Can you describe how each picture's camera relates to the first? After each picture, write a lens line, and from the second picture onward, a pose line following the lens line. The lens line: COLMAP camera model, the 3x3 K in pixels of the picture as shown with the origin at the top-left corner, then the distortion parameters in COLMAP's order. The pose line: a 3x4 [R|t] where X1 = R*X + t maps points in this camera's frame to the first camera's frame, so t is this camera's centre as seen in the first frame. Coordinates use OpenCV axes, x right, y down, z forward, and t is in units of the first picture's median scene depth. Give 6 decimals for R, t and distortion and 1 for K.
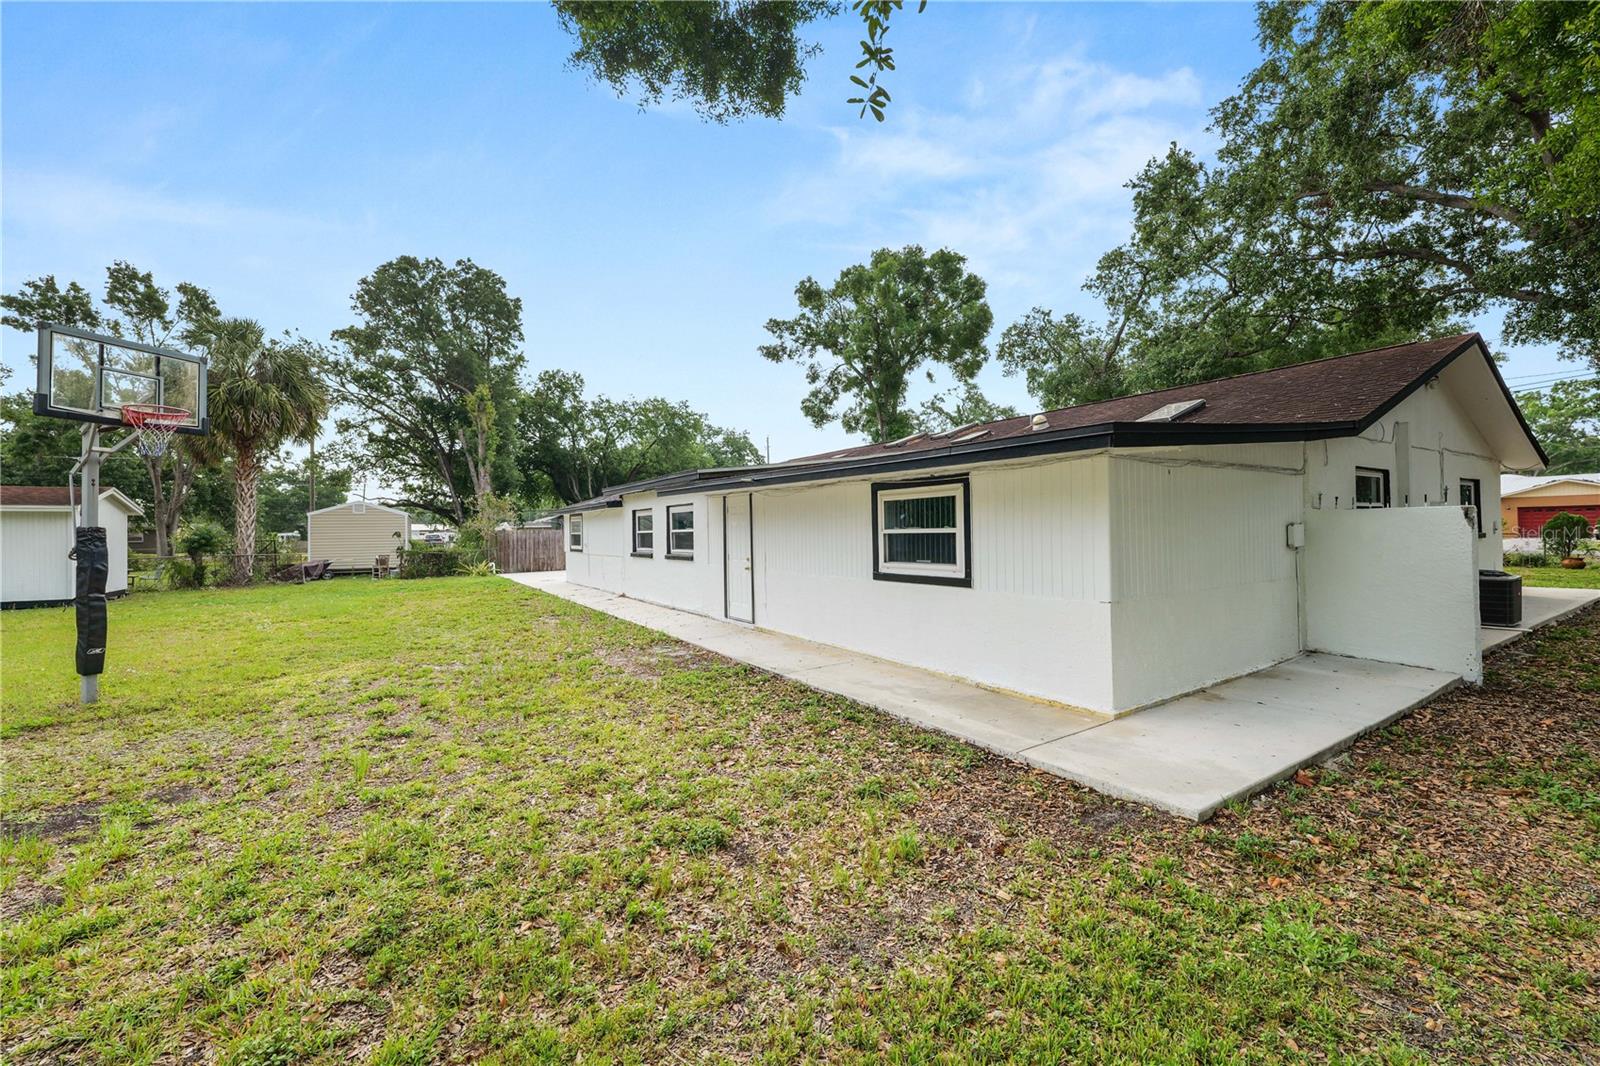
lens RADIAL K [[653.1, 0, 801.9], [0, 653.1, 531.7], [0, 0, 1]] dist [-0.014501, 0.000511]
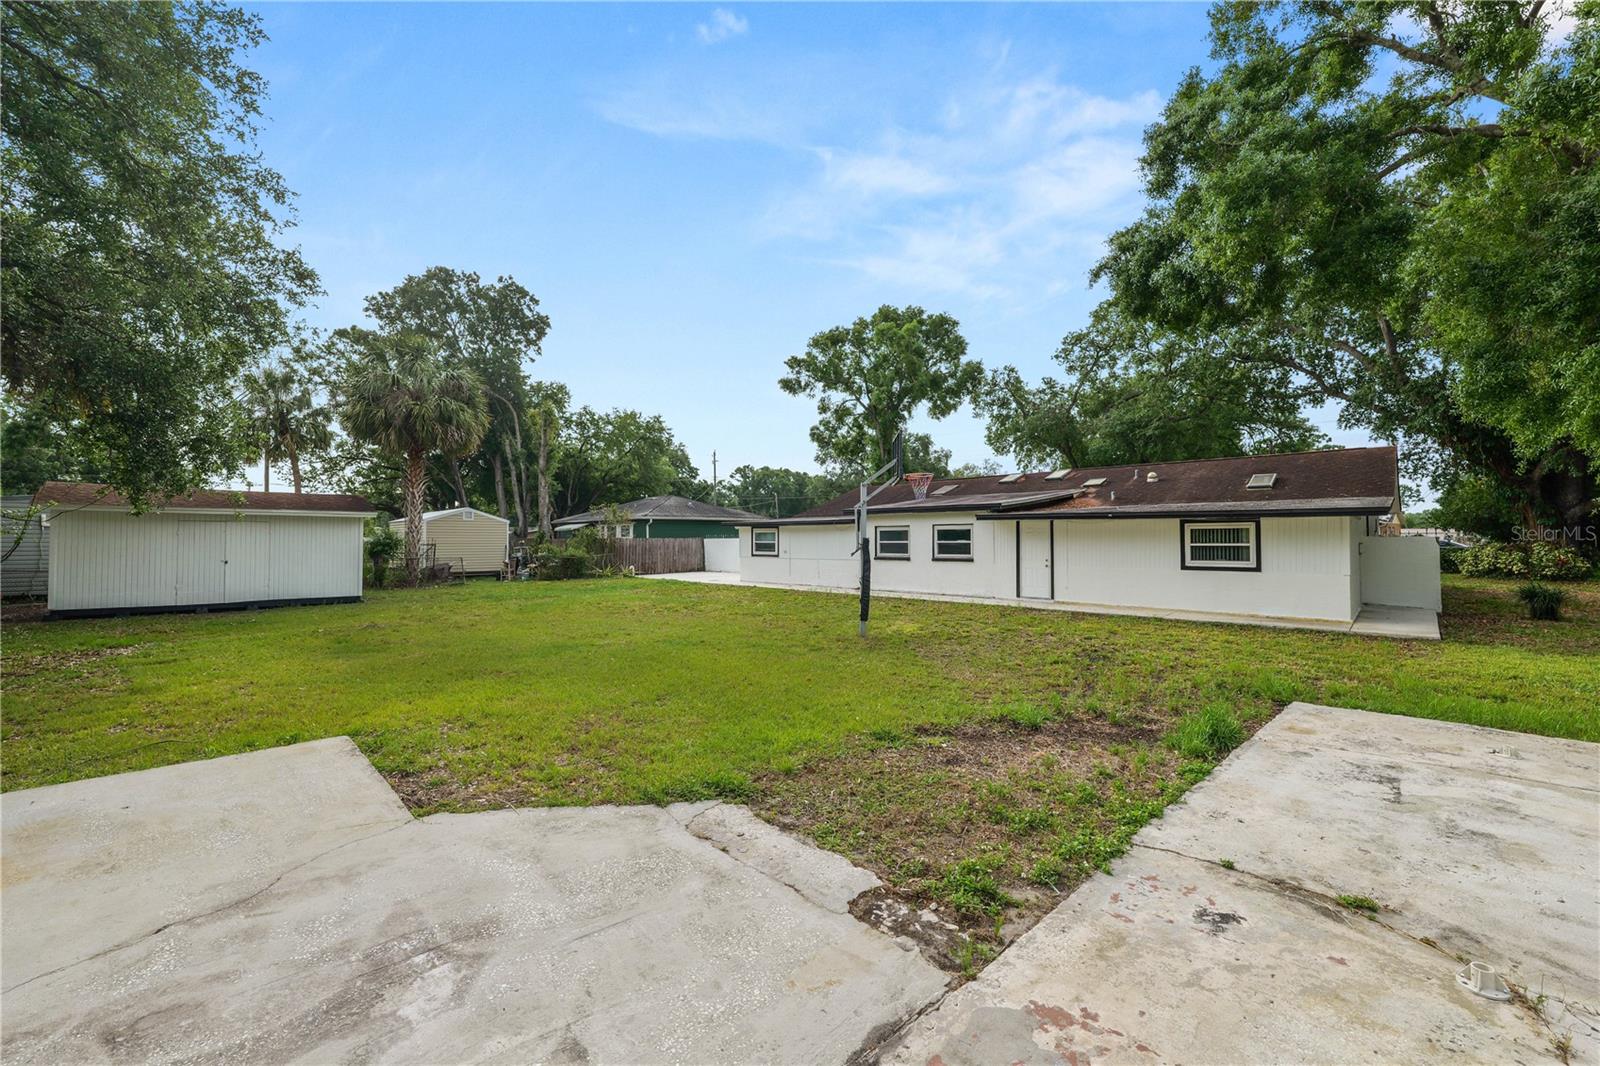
lens RADIAL K [[653.1, 0, 801.9], [0, 653.1, 531.7], [0, 0, 1]] dist [-0.014501, 0.000511]
pose [[0.972854, 0.014929, 0.230939, -0.307929], [-0.011672, 0.999812, -0.015463, 0.000918], [-0.231127, 0.012348, 0.972845, -0.130905]]
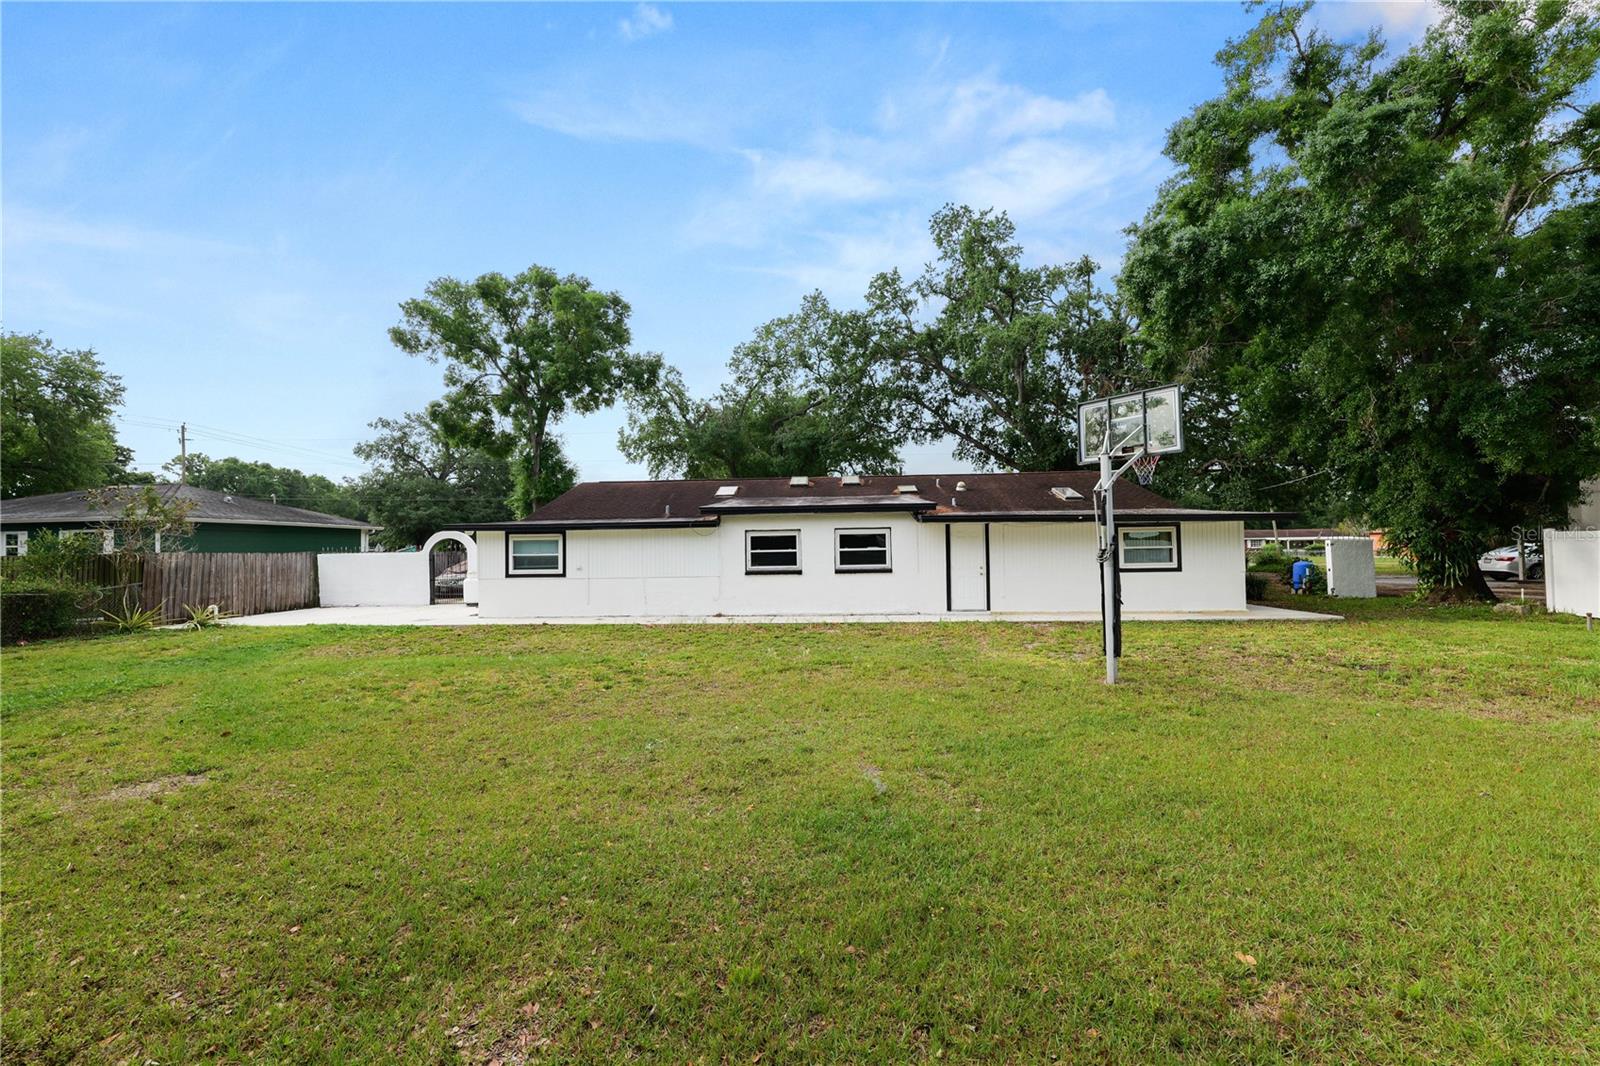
lens RADIAL K [[653.1, 0, 801.9], [0, 653.1, 531.7], [0, 0, 1]] dist [-0.014501, 0.000511]
pose [[0.578641, 0.031501, 0.814974, -0.443526], [0.007244, 0.999016, -0.043757, 0.006529], [-0.815551, 0.031223, 0.577843, 0.137661]]
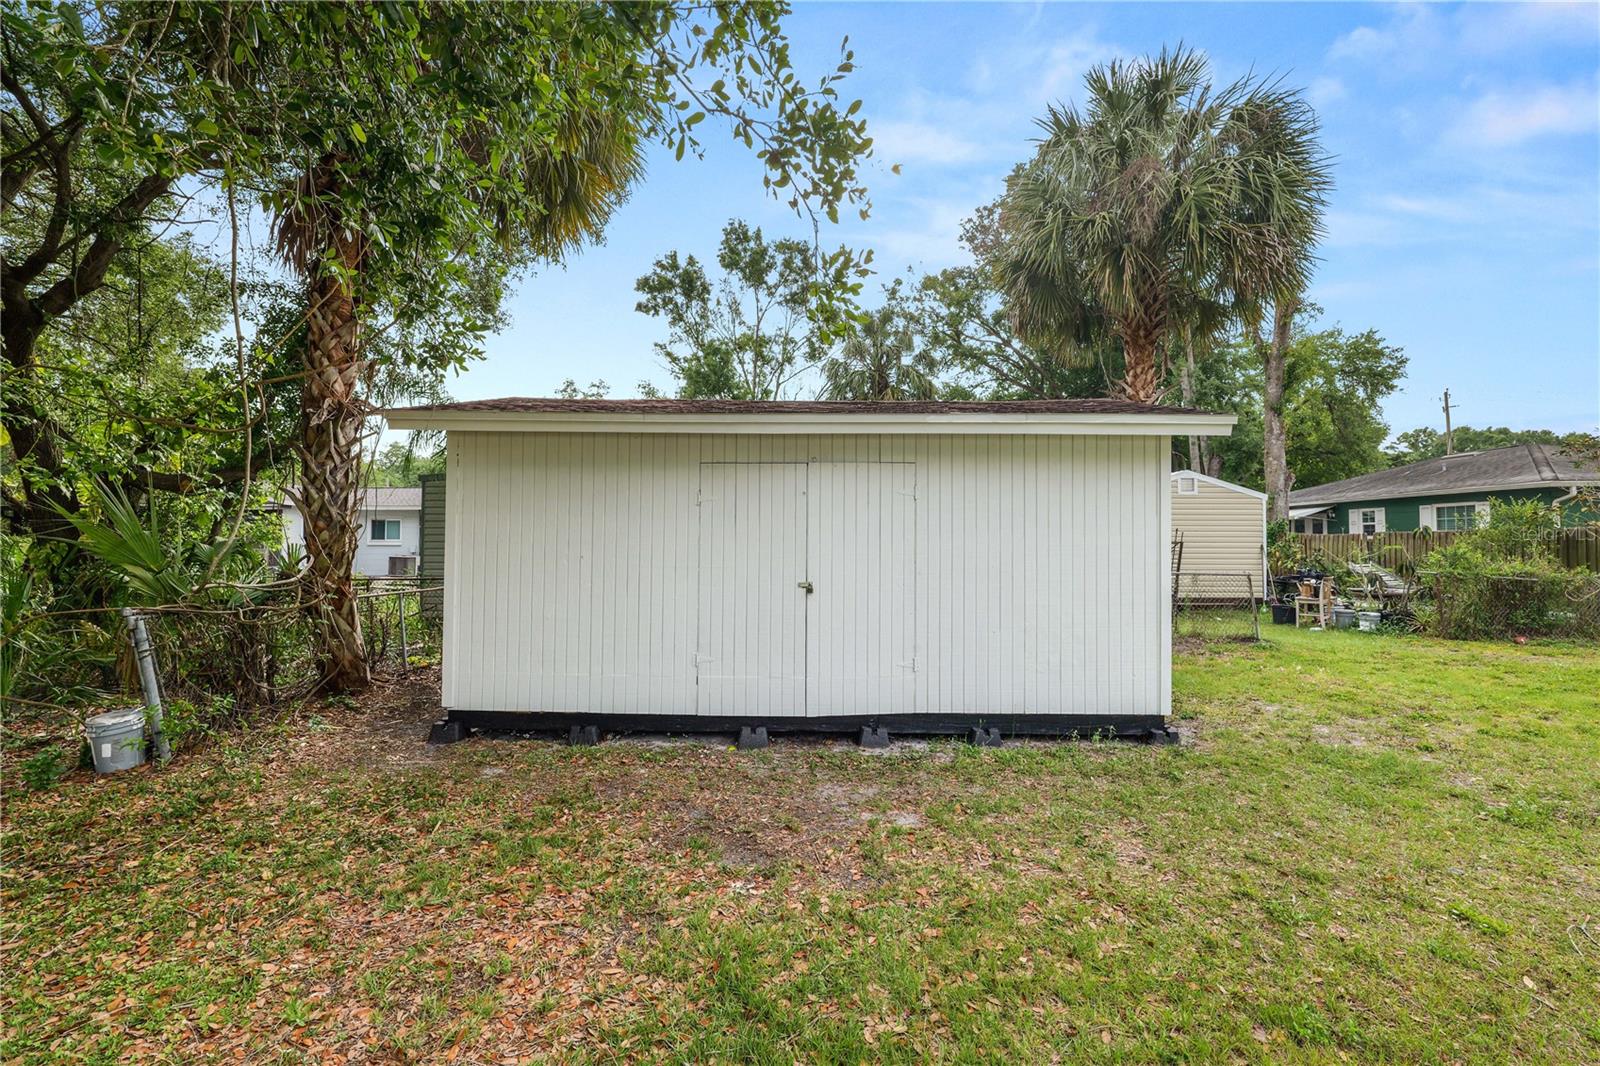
lens RADIAL K [[653.1, 0, 801.9], [0, 653.1, 531.7], [0, 0, 1]] dist [-0.014501, 0.000511]
pose [[0.860213, 0.009406, -0.509848, -0.528613], [-0.014644, 0.999873, -0.006261, 0.007910], [0.509725, 0.012852, 0.860241, 0.289010]]
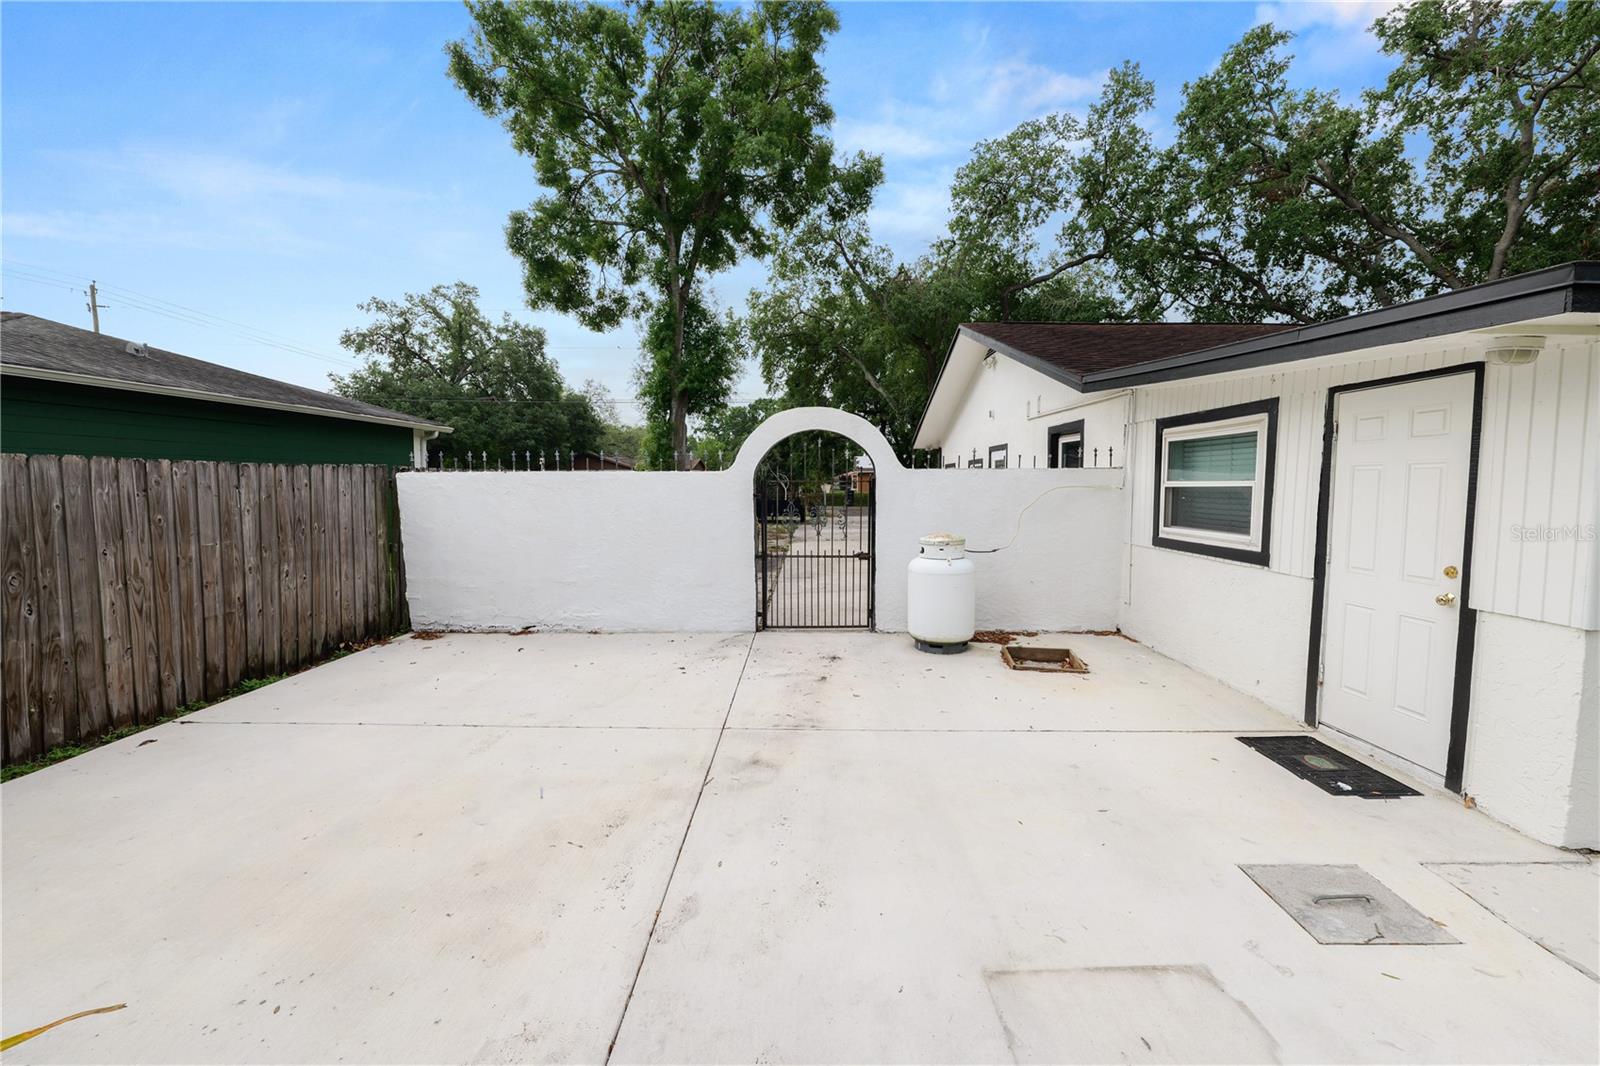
lens RADIAL K [[647.1, 0, 803.4], [0, 647.1, 527.9], [0, 0, 1]] dist [-0.013746, -0.000071]
pose [[0.546139, -0.040263, 0.836726, -0.319328], [-0.009929, 0.998463, 0.054526, 0.003207], [-0.837636, -0.038087, 0.544900, 0.604500]]
